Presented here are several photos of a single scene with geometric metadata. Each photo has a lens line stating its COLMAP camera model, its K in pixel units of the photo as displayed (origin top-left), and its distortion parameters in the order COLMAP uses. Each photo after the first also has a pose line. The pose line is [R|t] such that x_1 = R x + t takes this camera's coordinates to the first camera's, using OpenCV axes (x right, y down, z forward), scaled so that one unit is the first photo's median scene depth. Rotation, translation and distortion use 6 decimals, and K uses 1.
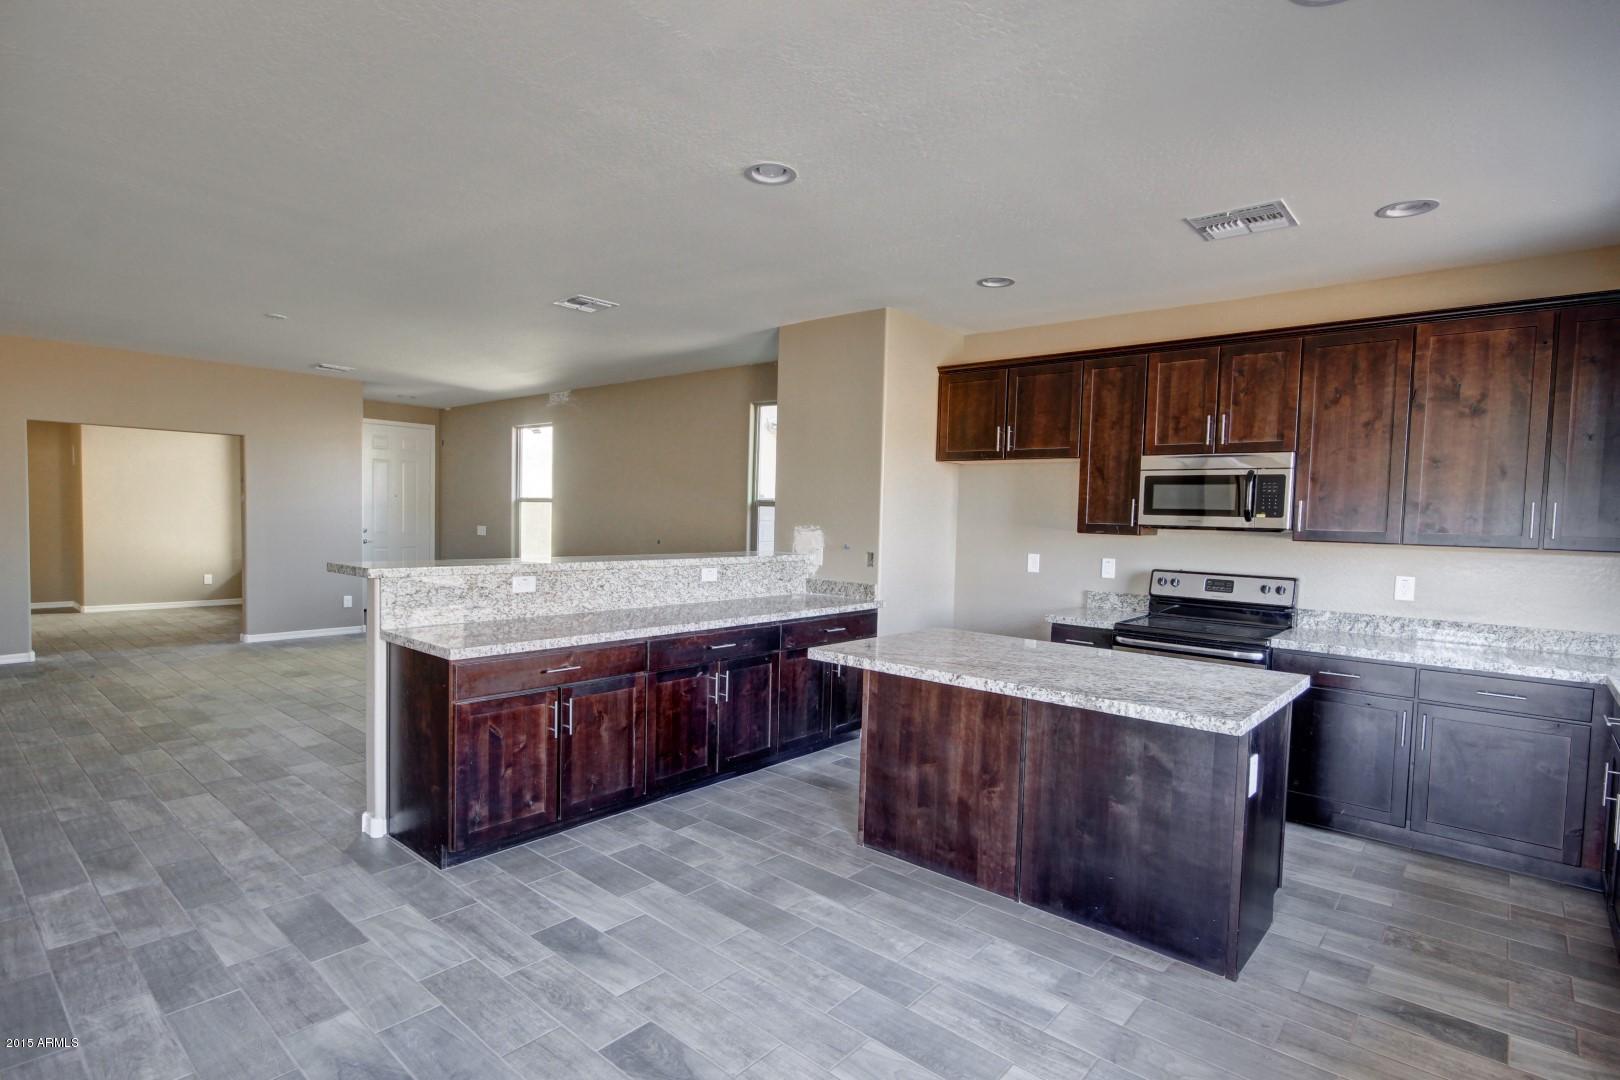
lens RADIAL K [[808.2, 0, 806.0], [0, 808.2, 556.1], [0, 0, 1]] dist [-0.006582, 0.001406]
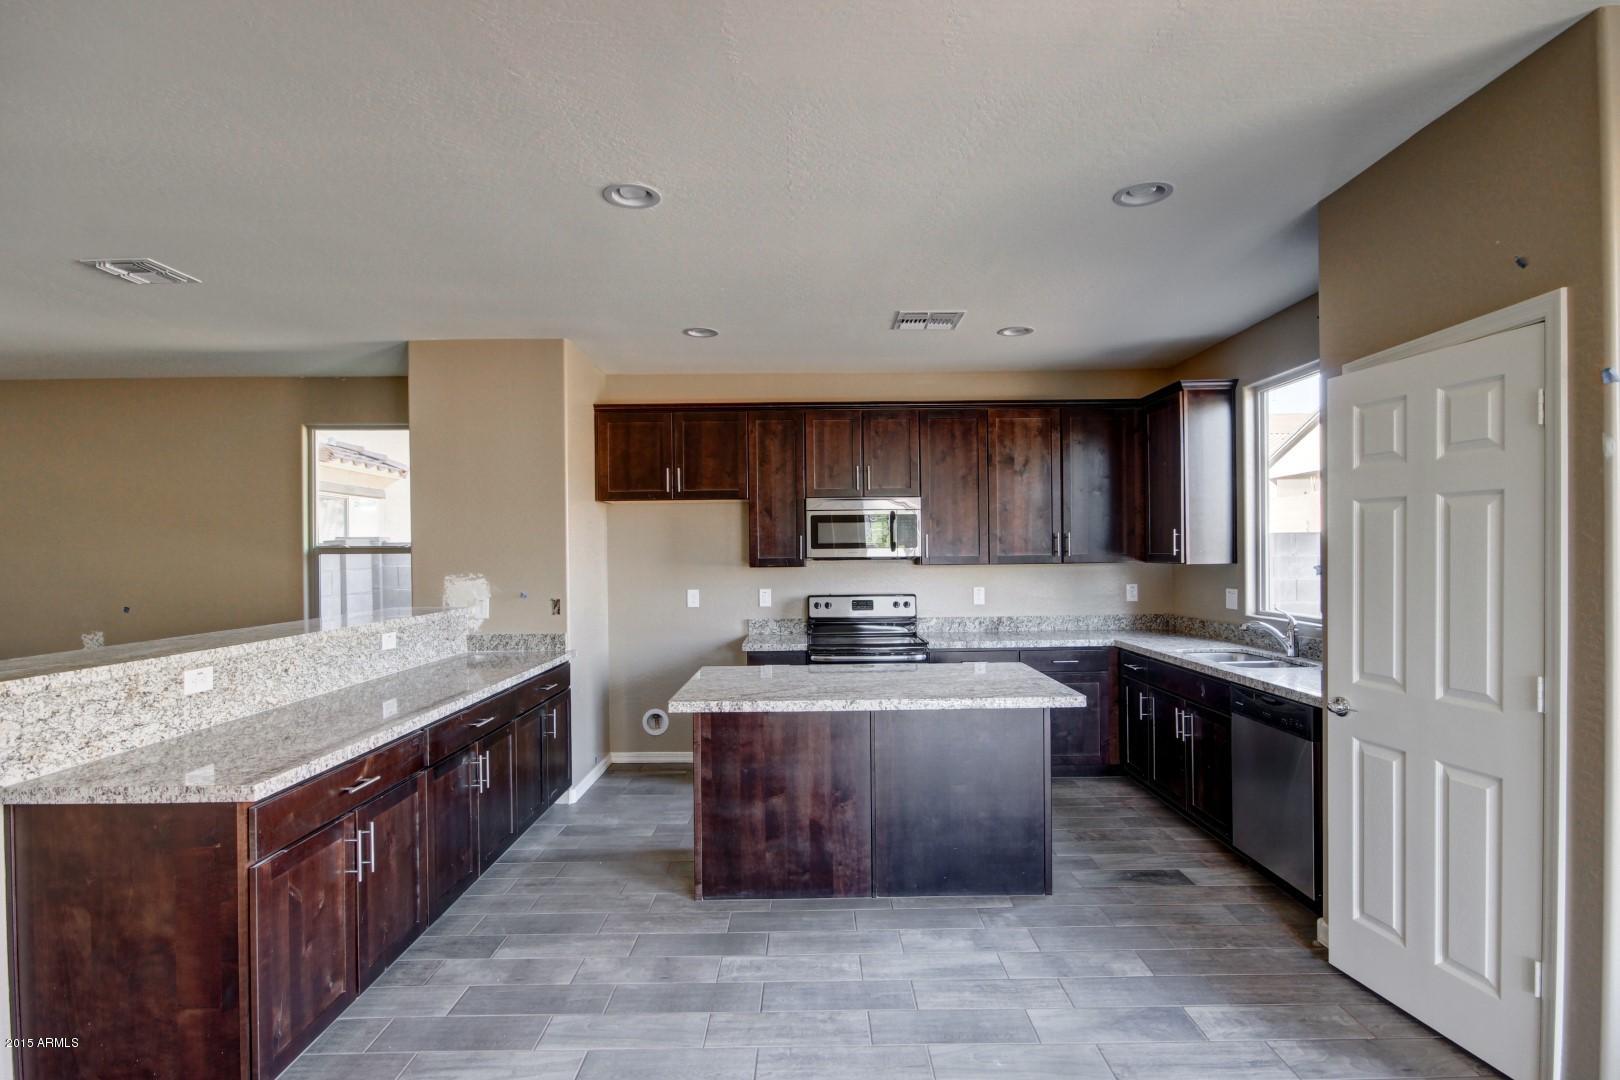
lens RADIAL K [[808.2, 0, 815.3], [0, 808.2, 556.9], [0, 0, 1]] dist [-0.006582, 0.001406]
pose [[0.746366, -0.038283, 0.664433, -0.400423], [0.066467, 0.997641, -0.017181, -0.022022], [-0.662208, 0.056986, 0.747150, 0.145521]]
